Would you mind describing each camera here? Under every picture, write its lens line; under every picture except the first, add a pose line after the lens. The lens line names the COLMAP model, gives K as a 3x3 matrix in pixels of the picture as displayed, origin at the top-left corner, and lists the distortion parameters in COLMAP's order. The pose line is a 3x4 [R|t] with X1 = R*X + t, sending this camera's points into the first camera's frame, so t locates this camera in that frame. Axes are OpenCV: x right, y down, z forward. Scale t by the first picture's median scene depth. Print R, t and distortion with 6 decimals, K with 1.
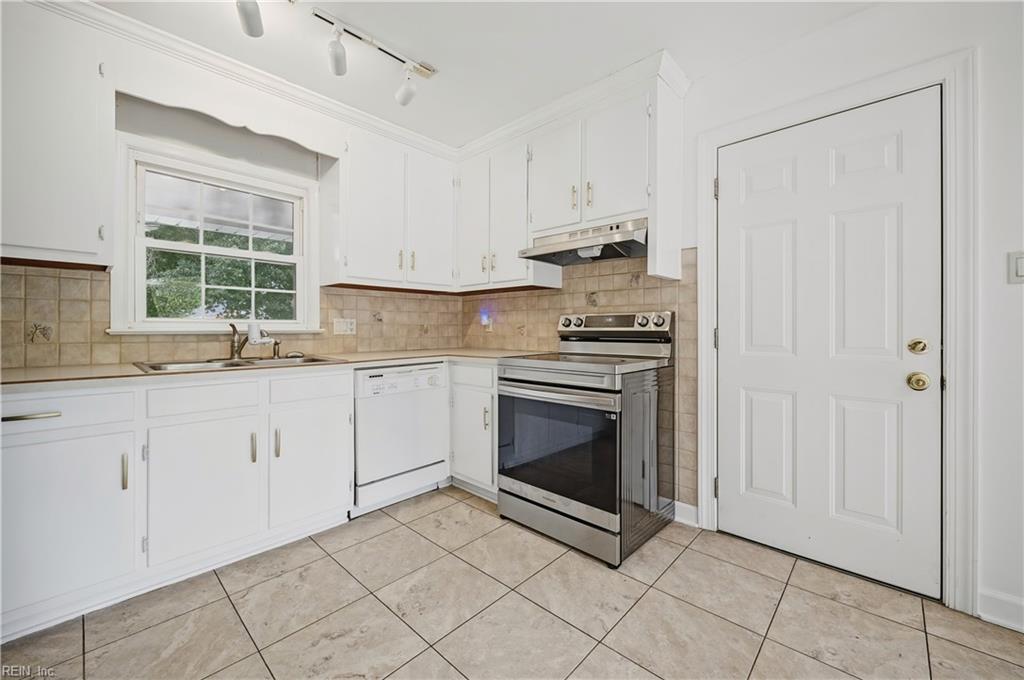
lens RADIAL K [[405.1, 0, 504.1], [0, 405.1, 331.7], [0, 0, 1]] dist [-0.005732, 0.001653]
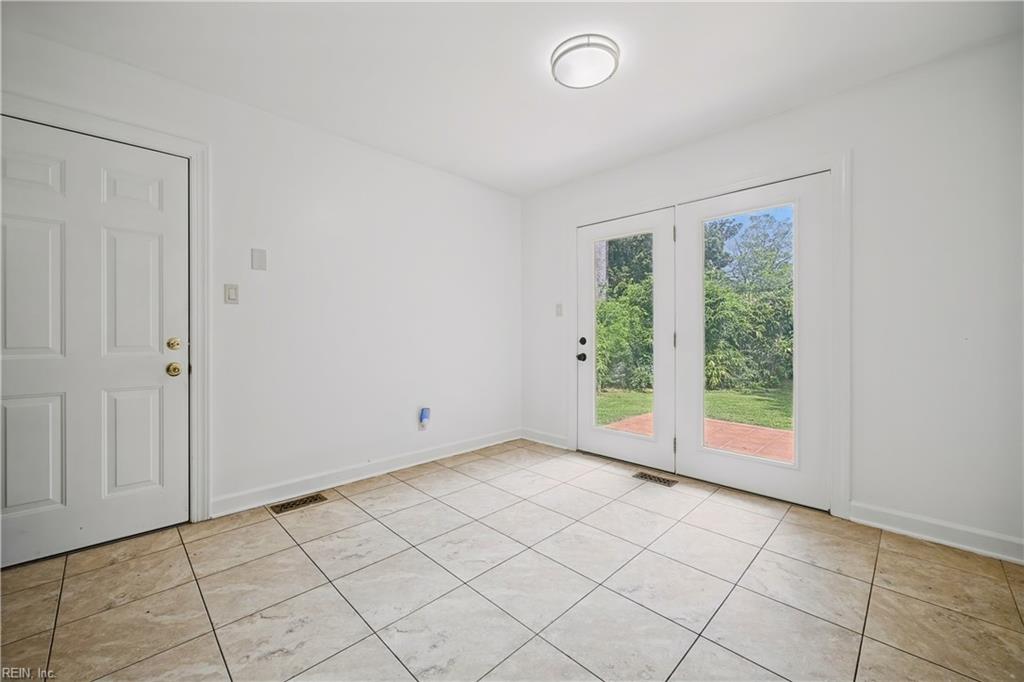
lens RADIAL K [[405.1, 0, 503.5], [0, 405.1, 338.5], [0, 0, 1]] dist [-0.005732, 0.001653]
pose [[0.036718, -0.005391, 0.999311, -0.223919], [0.000444, 0.999985, 0.005378, 0.009018], [-0.999326, 0.000246, 0.036720, -0.122504]]
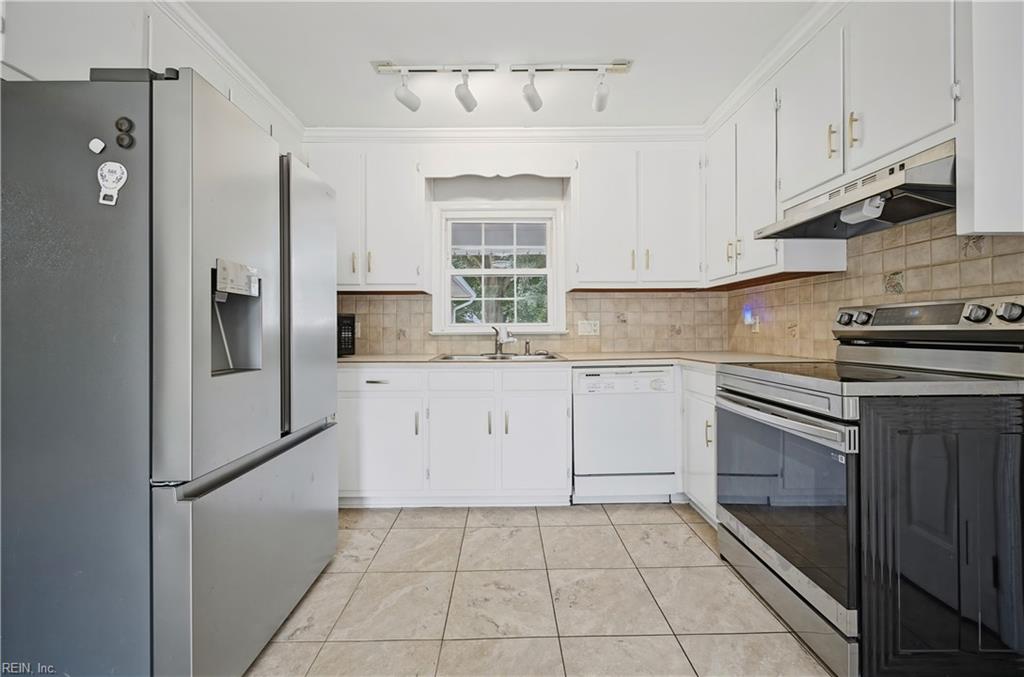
lens RADIAL K [[405.1, 0, 508.3], [0, 405.1, 330.4], [0, 0, 1]] dist [-0.005732, 0.001653]
pose [[0.696460, -0.006243, -0.717569, 0.311955], [0.001937, 0.999975, -0.006820, 0.000875], [0.717593, 0.003360, 0.696454, 0.120618]]
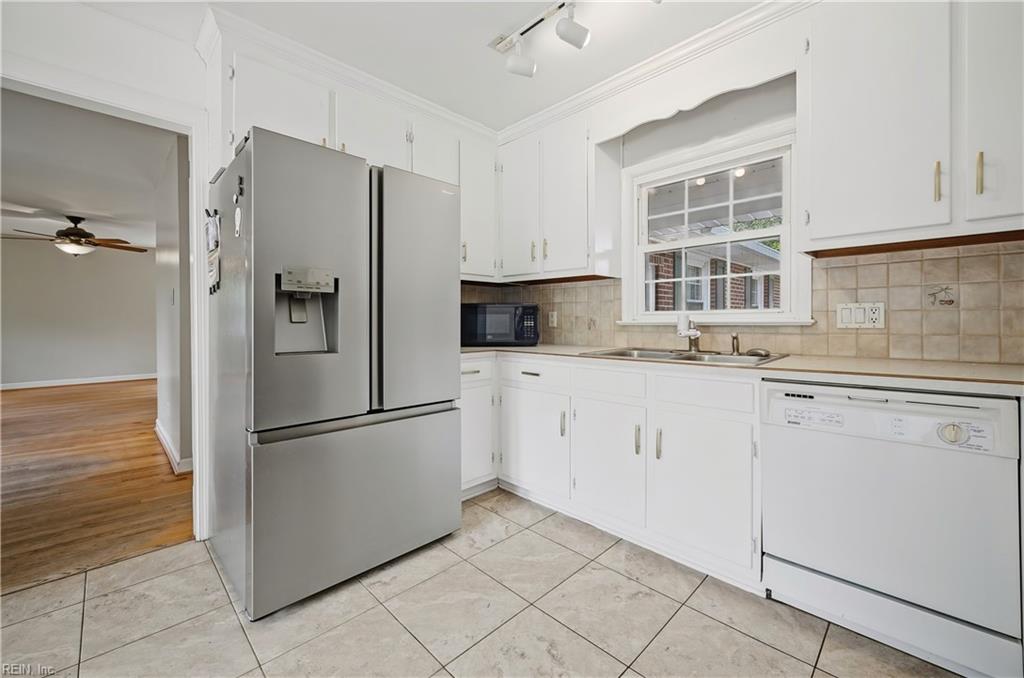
lens RADIAL K [[405.1, 0, 512.0], [0, 405.1, 325.7], [0, 0, 1]] dist [-0.005732, 0.001653]
pose [[-0.034646, 0.008890, -0.999360, 0.341093], [-0.001490, 0.999959, 0.008947, -0.002455], [0.999399, 0.001799, -0.034632, 0.635984]]
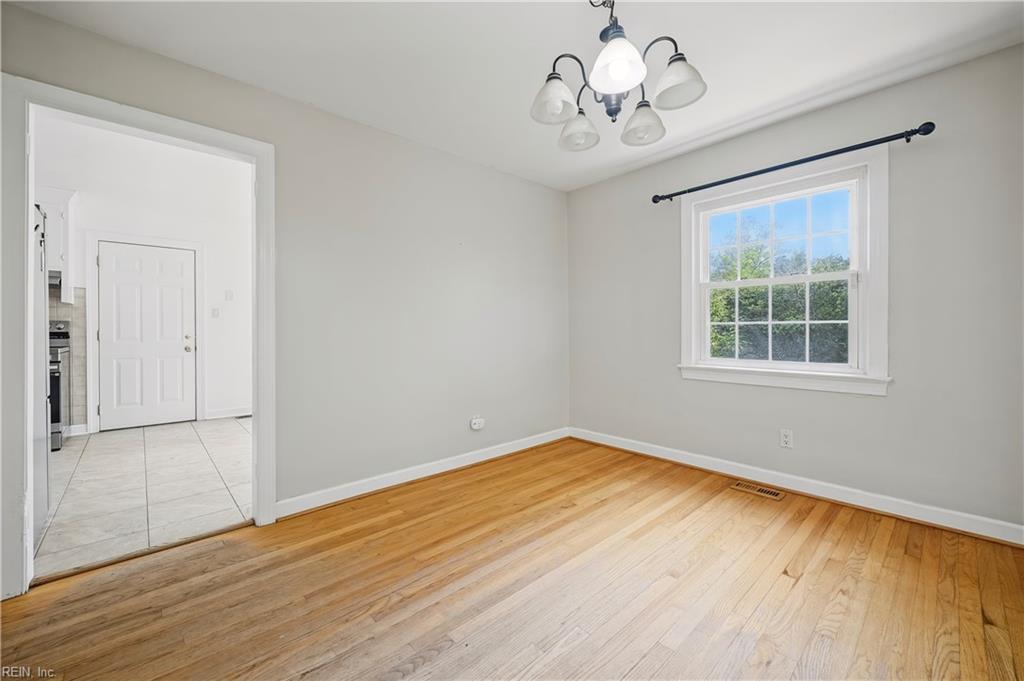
lens RADIAL K [[405.1, 0, 509.8], [0, 405.1, 329.5], [0, 0, 1]] dist [-0.005732, 0.001653]
pose [[0.052854, 0.000217, 0.998602, -1.386821], [0.007485, 0.999972, -0.000613, 0.001945], [-0.998574, 0.007507, 0.052850, -1.160091]]
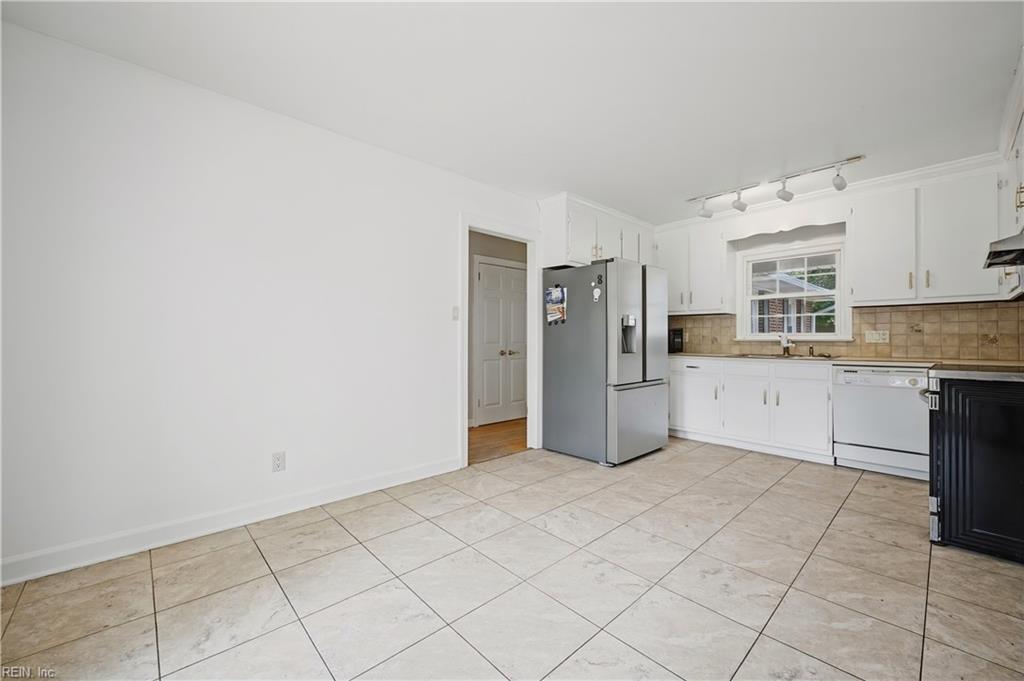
lens RADIAL K [[405.1, 0, 508.7], [0, 405.1, 337.4], [0, 0, 1]] dist [-0.005732, 0.001653]
pose [[-0.064934, -0.001559, -0.997888, 1.308171], [-0.005490, 0.999984, -0.001205, -0.003382], [0.997874, 0.005400, -0.064942, -0.135559]]
